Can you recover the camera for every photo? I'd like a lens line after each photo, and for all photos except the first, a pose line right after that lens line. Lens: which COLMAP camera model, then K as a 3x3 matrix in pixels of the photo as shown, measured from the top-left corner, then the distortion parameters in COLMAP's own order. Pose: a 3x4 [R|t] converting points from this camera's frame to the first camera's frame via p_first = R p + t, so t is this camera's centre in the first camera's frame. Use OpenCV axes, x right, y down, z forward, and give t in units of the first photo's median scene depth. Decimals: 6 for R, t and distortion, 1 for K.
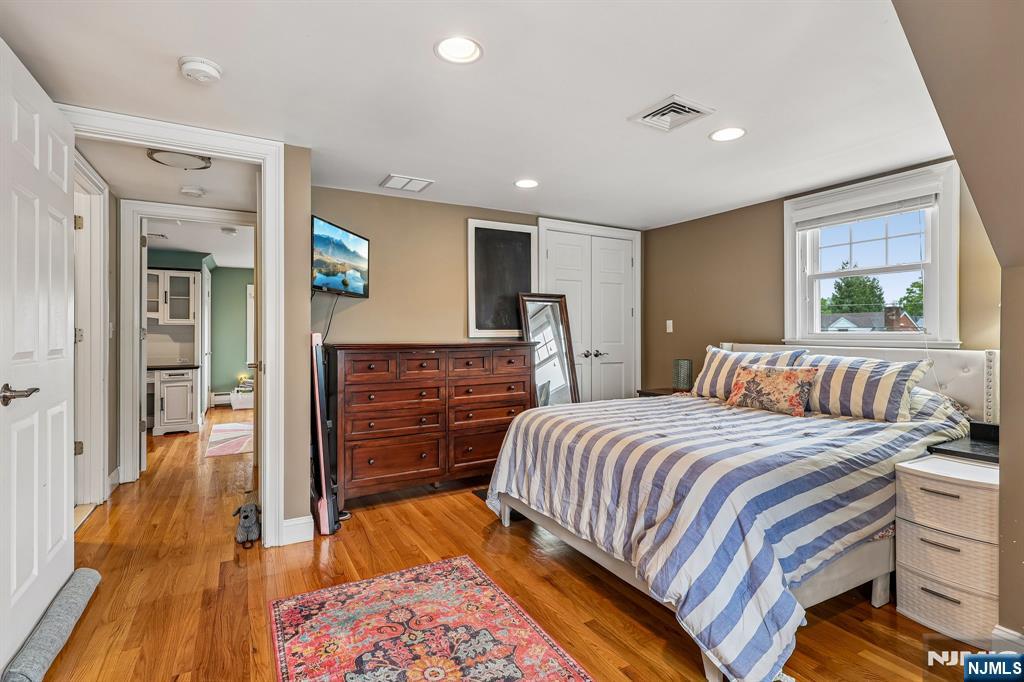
lens RADIAL K [[486.8, 0, 515.2], [0, 486.8, 334.7], [0, 0, 1]] dist [0.001397, 0.000432]
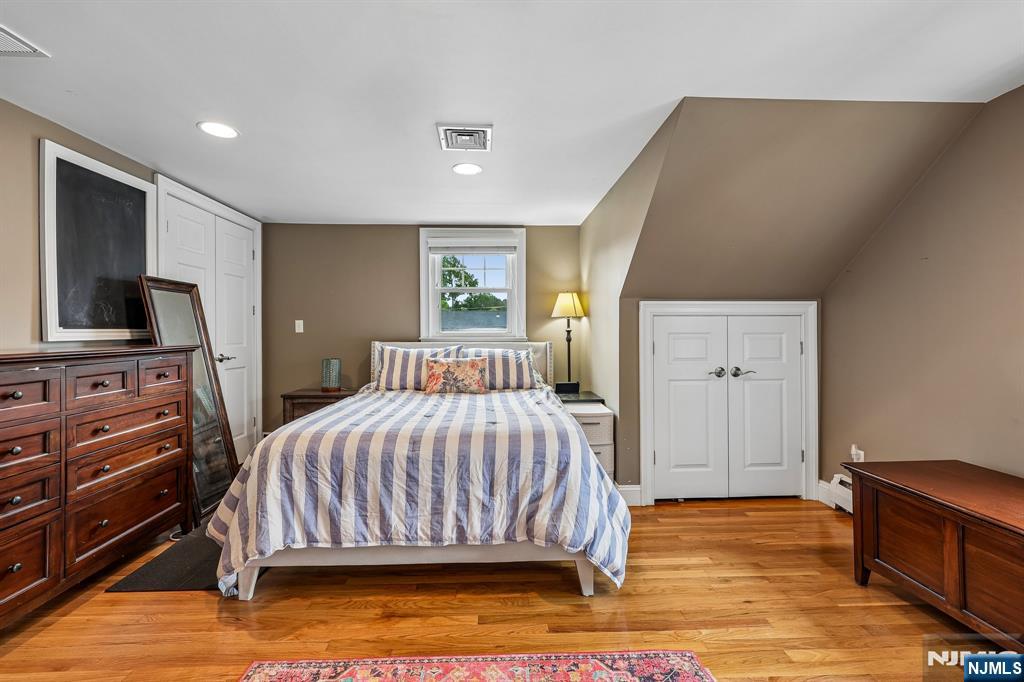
lens RADIAL K [[422.4, 0, 512.2], [0, 422.4, 337.0], [0, 0, 1]] dist [0.003524, 0.000272]
pose [[0.466260, -0.011266, 0.884576, -0.356650], [0.006880, 0.999935, 0.009109, -0.000831], [-0.884621, 0.001839, 0.466307, 0.326706]]
